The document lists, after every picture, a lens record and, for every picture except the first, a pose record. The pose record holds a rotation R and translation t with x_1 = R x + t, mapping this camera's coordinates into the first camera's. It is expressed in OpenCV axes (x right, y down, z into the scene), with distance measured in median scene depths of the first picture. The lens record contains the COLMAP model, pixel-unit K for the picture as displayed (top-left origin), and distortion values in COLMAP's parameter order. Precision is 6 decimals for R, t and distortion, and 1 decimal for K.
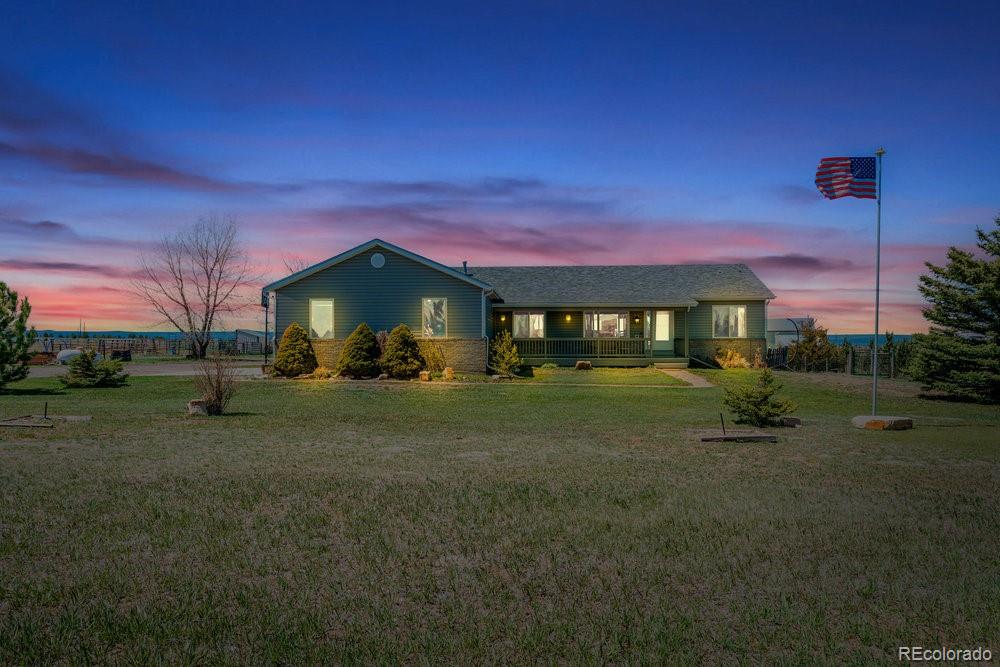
lens RADIAL K [[732.5, 0, 500.0], [0, 732.5, 333.5], [0, 0, 1]] dist [0.000827, 0.000843]
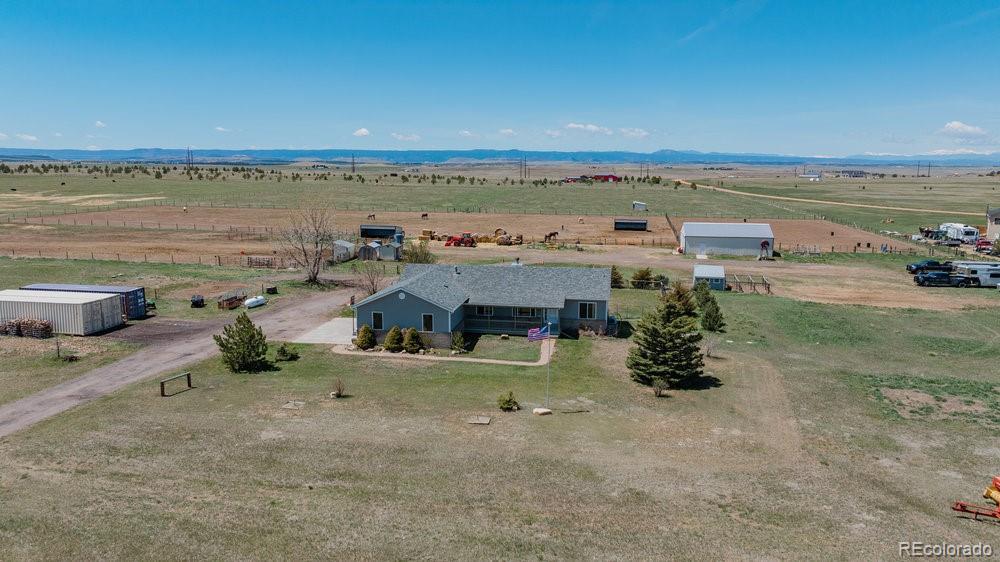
lens RADIAL K [[714.8, 0, 500.0], [0, 714.8, 281.0], [0, 0, 1]] dist [-0.000217, 0.008472]
pose [[0.993913, 0.016496, -0.108926, 0.378344], [0.002799, 0.984626, 0.174654, -0.547361], [0.110132, -0.173896, 0.978586, -1.113714]]
